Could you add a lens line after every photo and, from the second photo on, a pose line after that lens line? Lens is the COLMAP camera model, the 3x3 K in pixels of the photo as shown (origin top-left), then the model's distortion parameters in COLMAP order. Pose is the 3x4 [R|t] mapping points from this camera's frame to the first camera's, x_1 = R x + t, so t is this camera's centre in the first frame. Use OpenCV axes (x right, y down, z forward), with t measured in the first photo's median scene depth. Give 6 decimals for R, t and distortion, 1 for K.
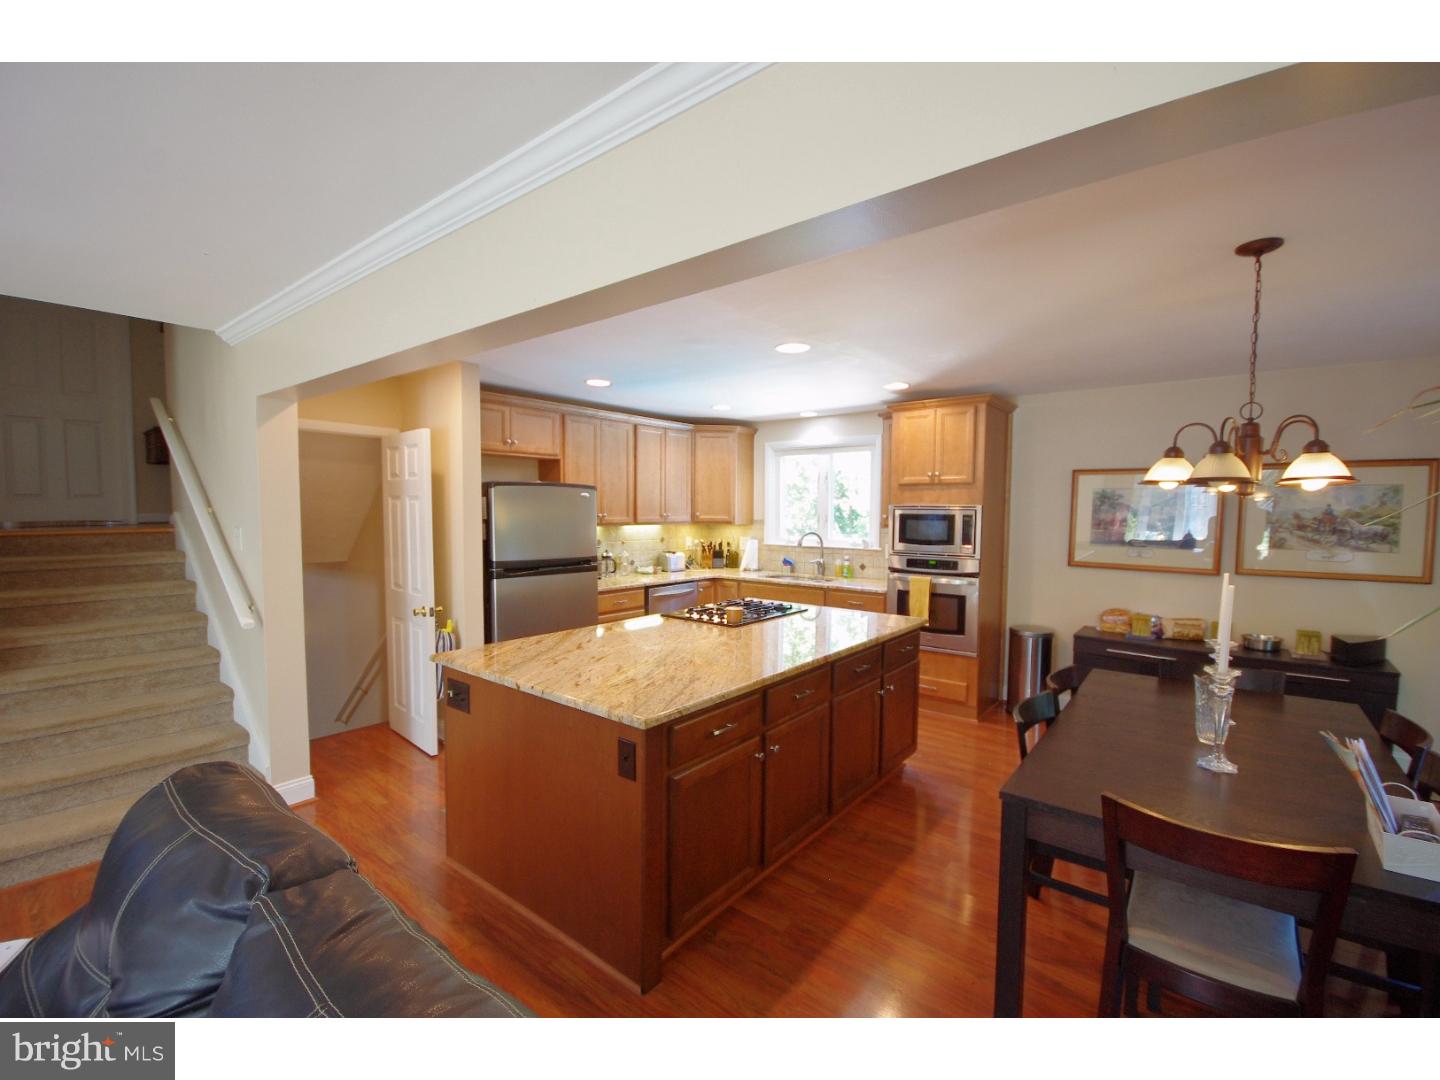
lens RADIAL K [[643.5, 0, 715.2], [0, 643.5, 544.7], [0, 0, 1]] dist [-0.000668, 0.000032]
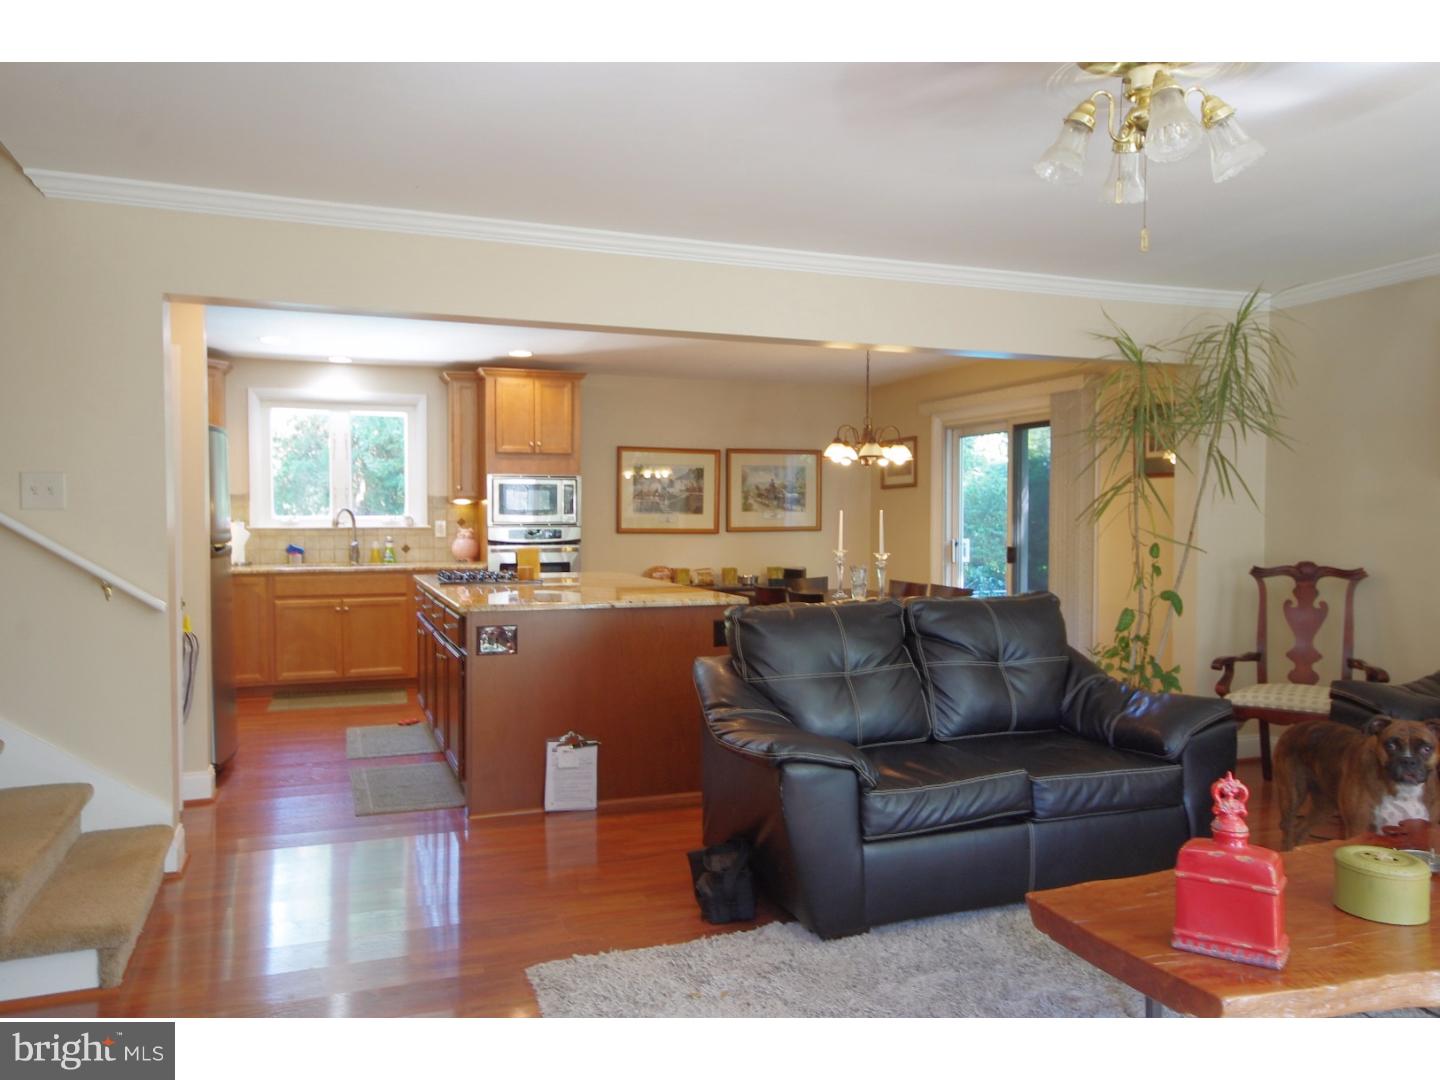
lens RADIAL K [[1060.1, 0, 718.7], [0, 1060.1, 538.6], [0, 0, 1]] dist [-0.004518, -0.000643]
pose [[0.517530, -0.032025, 0.855065, -0.943154], [0.047605, 0.998829, 0.008596, 0.036345], [-0.854340, 0.036257, 0.518449, -0.090053]]
